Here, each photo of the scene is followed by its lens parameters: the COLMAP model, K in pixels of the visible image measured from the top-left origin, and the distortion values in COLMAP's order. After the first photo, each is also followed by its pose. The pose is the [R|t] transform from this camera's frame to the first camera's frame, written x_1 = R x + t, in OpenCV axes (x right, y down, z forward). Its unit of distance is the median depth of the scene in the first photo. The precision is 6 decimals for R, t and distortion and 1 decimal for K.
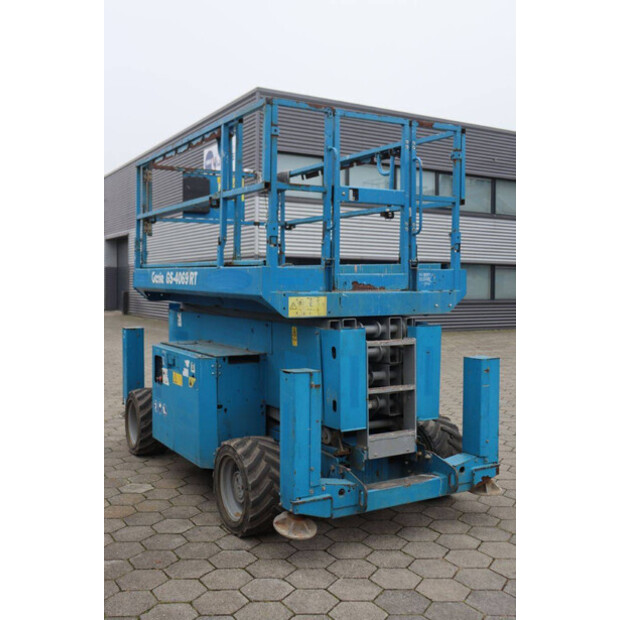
lens RADIAL K [[665.9, 0, 287.8], [0, 665.9, 311.9], [0, 0, 1]] dist [-0.113847, 0.000000]
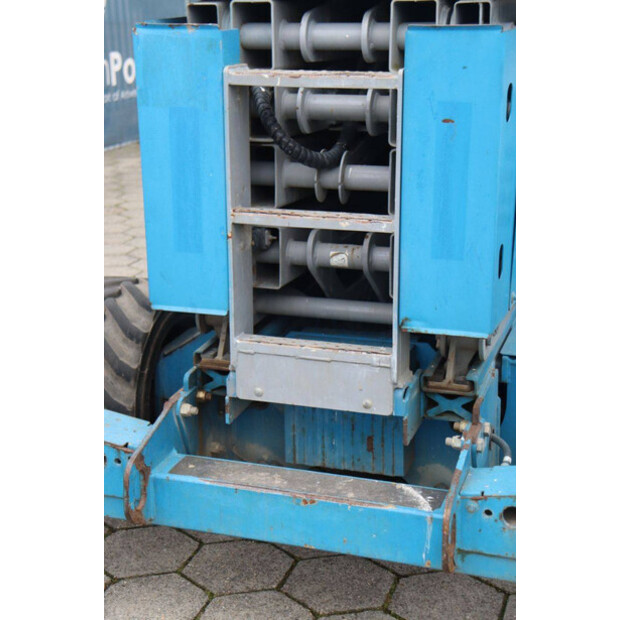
lens RADIAL K [[1132.5, 0, 307.4], [0, 1132.5, 307.7], [0, 0, 1]] dist [0.239562, 0.000000]
pose [[0.684055, 0.206905, -0.699471, 0.579038], [-0.018148, 0.963458, 0.267245, 0.004427], [0.729205, -0.170116, 0.662813, 0.612460]]
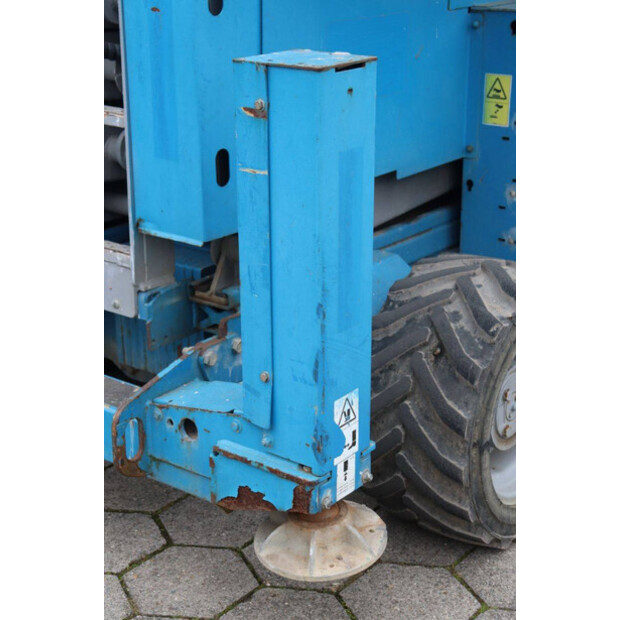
lens RADIAL K [[1139.3, 0, 295.9], [0, 1139.3, 304.2], [0, 0, 1]] dist [0.265338, 0.000000]
pose [[0.387722, 0.301243, -0.871163, 0.751714], [-0.033156, 0.949037, 0.313415, 0.022729], [0.921180, -0.092634, 0.377950, 0.887751]]
